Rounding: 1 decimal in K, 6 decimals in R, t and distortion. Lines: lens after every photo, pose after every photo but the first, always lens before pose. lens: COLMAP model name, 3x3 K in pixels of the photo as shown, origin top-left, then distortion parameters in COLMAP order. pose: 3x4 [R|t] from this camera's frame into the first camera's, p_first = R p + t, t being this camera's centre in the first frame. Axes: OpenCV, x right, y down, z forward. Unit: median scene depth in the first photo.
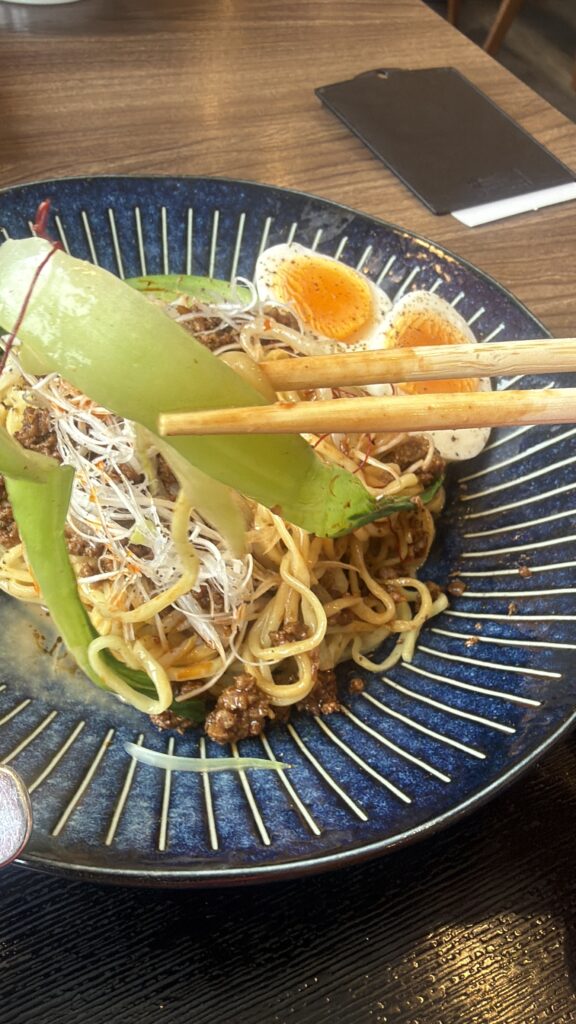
lens RADIAL K [[883.2, 0, 288.0], [0, 883.2, 512.0], [0, 0, 1]] dist [-0.002961, -0.011009]
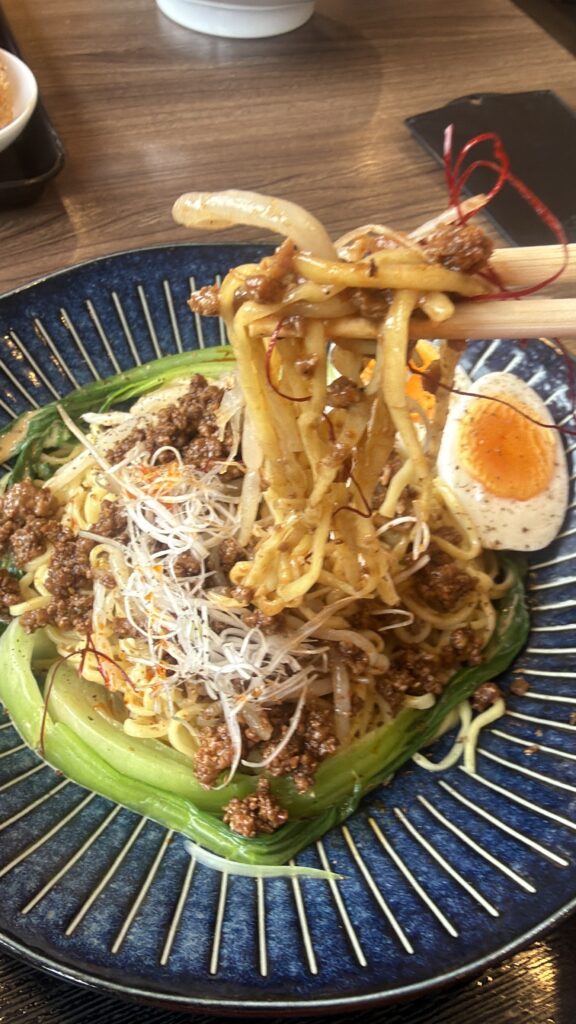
lens RADIAL K [[883.2, 0, 288.0], [0, 883.2, 512.0], [0, 0, 1]] dist [-0.002961, -0.011009]
pose [[0.994982, 0.036712, -0.093077, 0.019419], [-0.033022, 0.998618, 0.040876, -0.176122], [0.094449, -0.037597, 0.994820, -0.013145]]
